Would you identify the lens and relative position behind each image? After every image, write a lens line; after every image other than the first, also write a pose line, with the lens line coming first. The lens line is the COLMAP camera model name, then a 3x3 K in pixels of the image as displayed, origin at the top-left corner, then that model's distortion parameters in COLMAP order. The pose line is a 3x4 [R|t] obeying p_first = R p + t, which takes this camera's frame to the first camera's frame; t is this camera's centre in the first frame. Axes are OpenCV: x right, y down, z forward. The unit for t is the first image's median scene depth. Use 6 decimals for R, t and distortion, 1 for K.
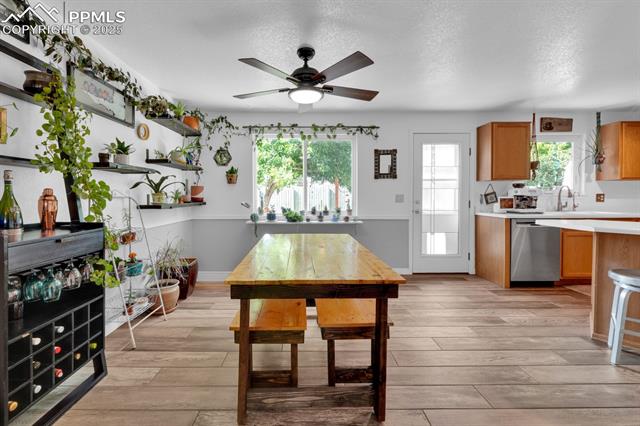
lens RADIAL K [[273.5, 0, 302.4], [0, 273.5, 200.1], [0, 0, 1]] dist [-0.003737, -0.000635]
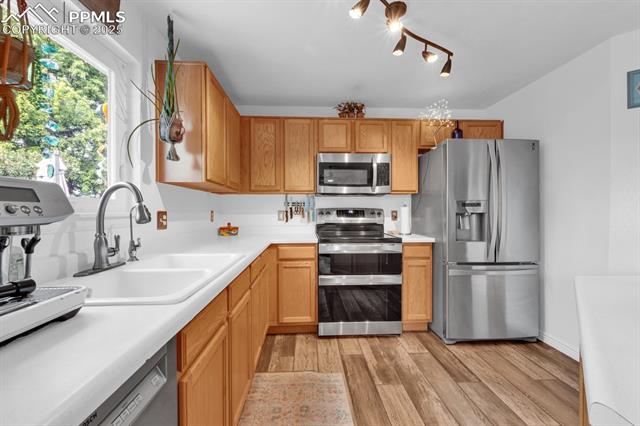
lens RADIAL K [[273.5, 0, 322.4], [0, 273.5, 212.6], [0, 0, 1]] dist [-0.003737, -0.000635]
pose [[-0.063090, -0.001447, 0.998007, 0.628602], [0.020487, 0.999786, 0.002744, -0.017204], [-0.997798, 0.020619, -0.063046, 0.773436]]
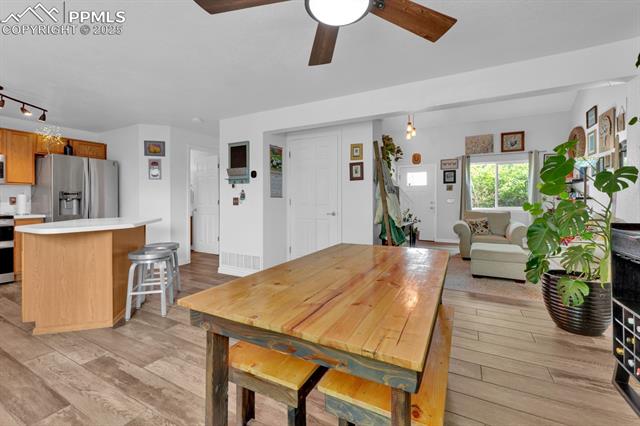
lens RADIAL K [[273.5, 0, 320.7], [0, 273.5, 201.2], [0, 0, 1]] dist [-0.003737, -0.000635]
pose [[-0.882104, 0.001274, 0.471054, -0.118844], [0.010722, 0.999792, 0.017373, -0.006462], [-0.470933, 0.020376, -0.881933, 0.875137]]
